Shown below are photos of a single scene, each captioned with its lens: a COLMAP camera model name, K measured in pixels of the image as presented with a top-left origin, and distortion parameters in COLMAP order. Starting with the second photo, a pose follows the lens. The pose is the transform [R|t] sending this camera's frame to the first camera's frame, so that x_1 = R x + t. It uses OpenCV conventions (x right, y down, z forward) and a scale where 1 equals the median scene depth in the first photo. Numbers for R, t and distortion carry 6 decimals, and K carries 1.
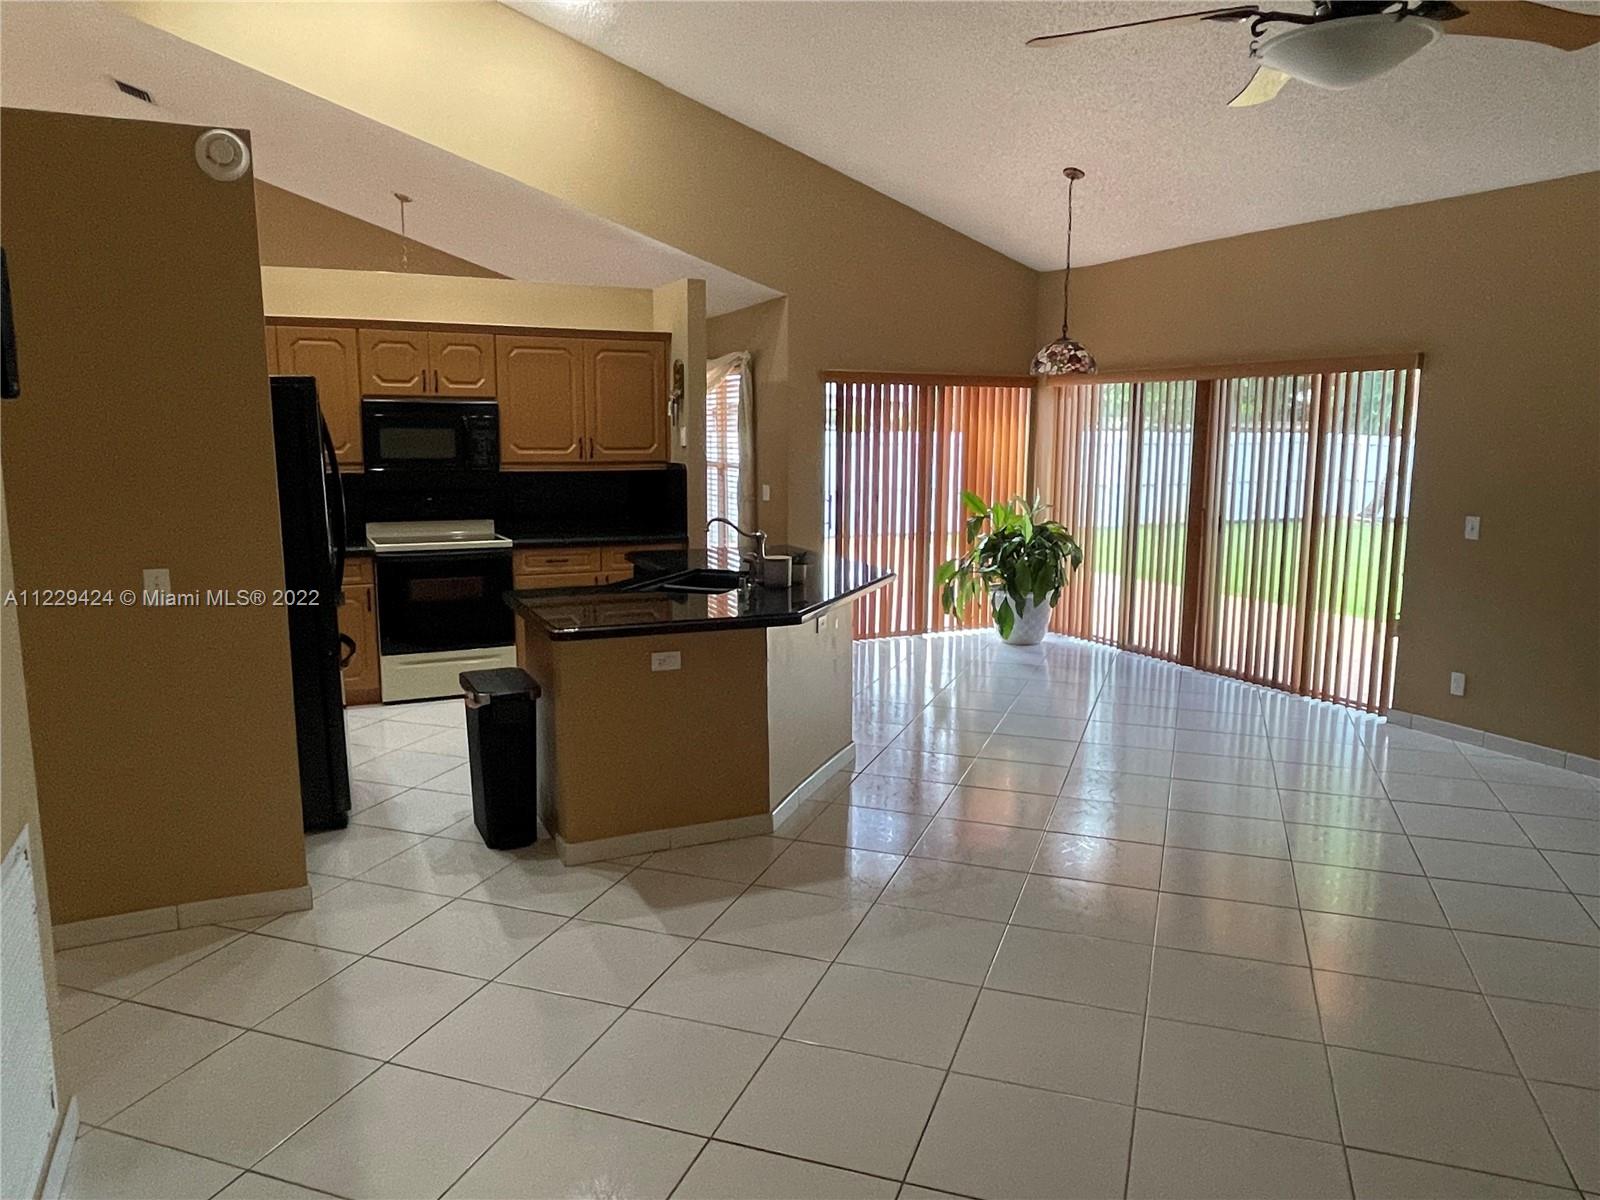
lens RADIAL K [[1183.5, 0, 800.0], [0, 1183.5, 600.0], [0, 0, 1]] dist [-0.000310, -0.001424]
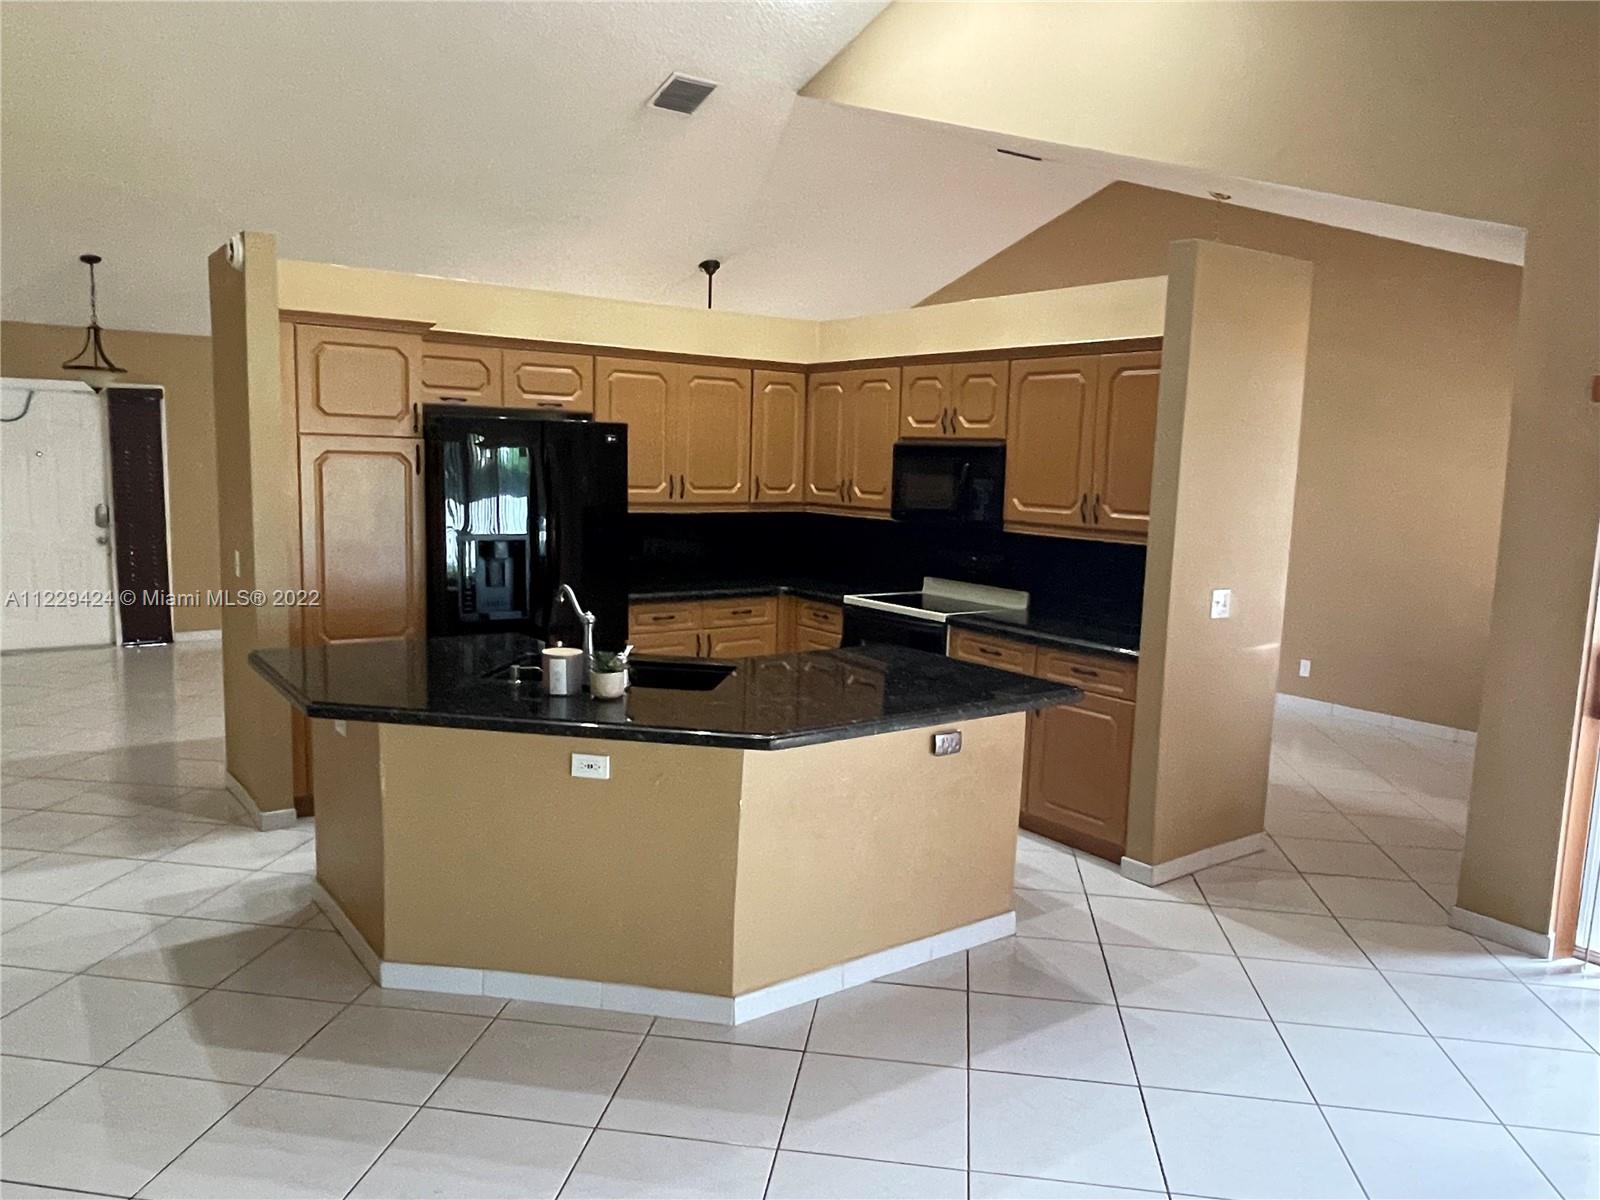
lens RADIAL K [[1183.5, 0, 800.0], [0, 1183.5, 600.0], [0, 0, 1]] dist [-0.000310, -0.001424]
pose [[0.201189, 0.113087, -0.973003, 0.521163], [-0.184592, 0.979894, 0.075720, -0.104317], [0.962003, 0.164375, 0.218018, 0.744501]]
